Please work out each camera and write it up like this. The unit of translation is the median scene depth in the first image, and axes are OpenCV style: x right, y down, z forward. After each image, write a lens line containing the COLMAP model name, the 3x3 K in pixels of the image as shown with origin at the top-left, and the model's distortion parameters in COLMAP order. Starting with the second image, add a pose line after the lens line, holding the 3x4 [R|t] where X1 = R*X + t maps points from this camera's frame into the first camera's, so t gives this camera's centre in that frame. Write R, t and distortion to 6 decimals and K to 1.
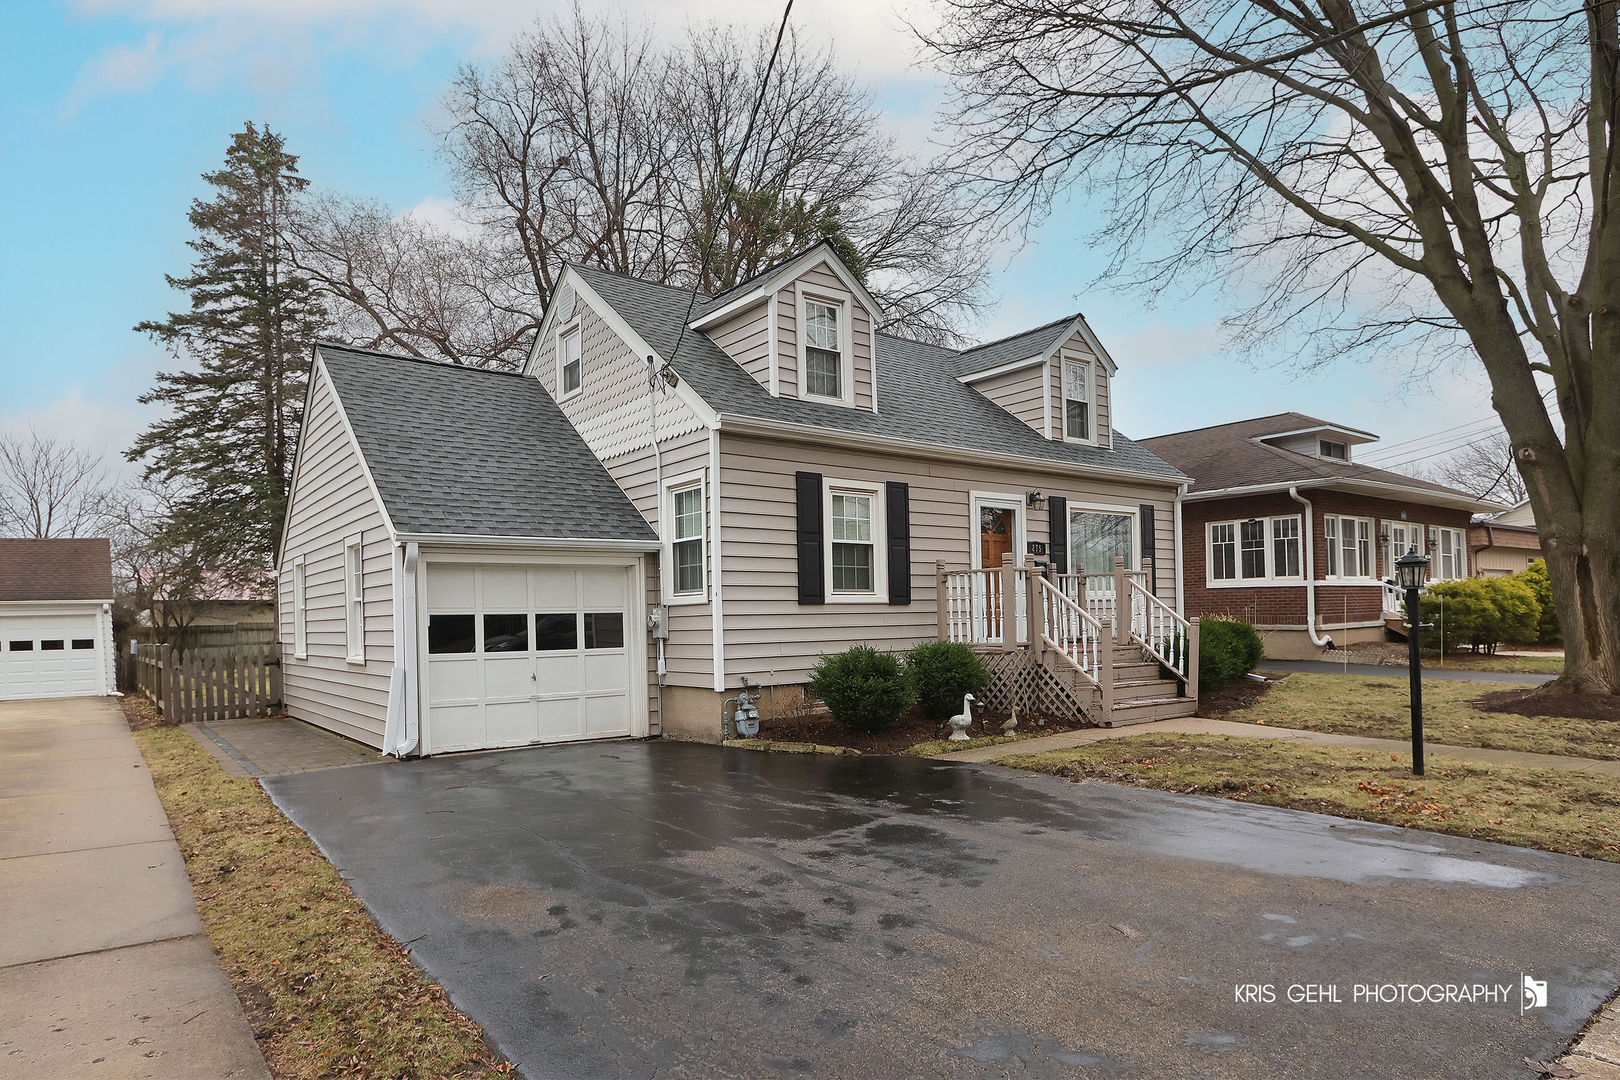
lens RADIAL K [[961.9, 0, 811.7], [0, 961.9, 622.5], [0, 0, 1]] dist [-0.000694, 0.000033]
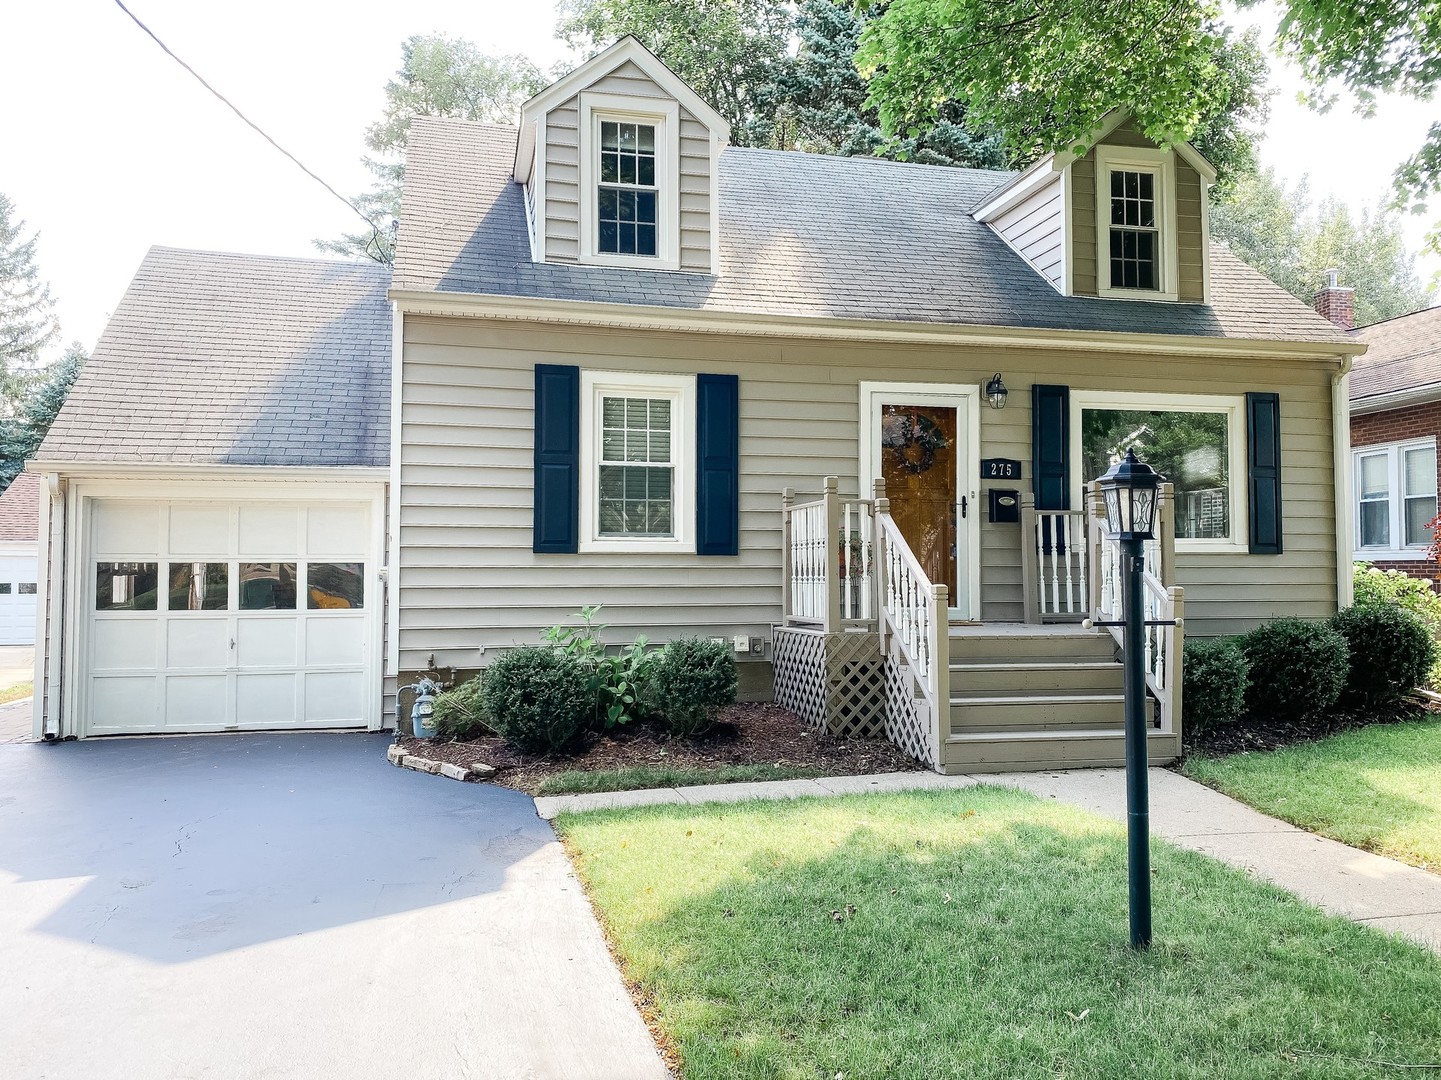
lens RADIAL K [[1069.1, 0, 720.5], [0, 1069.1, 540.0], [0, 0, 1]] dist [0.140047, -0.000166]
pose [[0.914780, 0.005089, -0.403920, 0.402941], [-0.016890, 0.999528, -0.025658, -0.010613], [0.403599, 0.030294, 0.914434, 0.319818]]
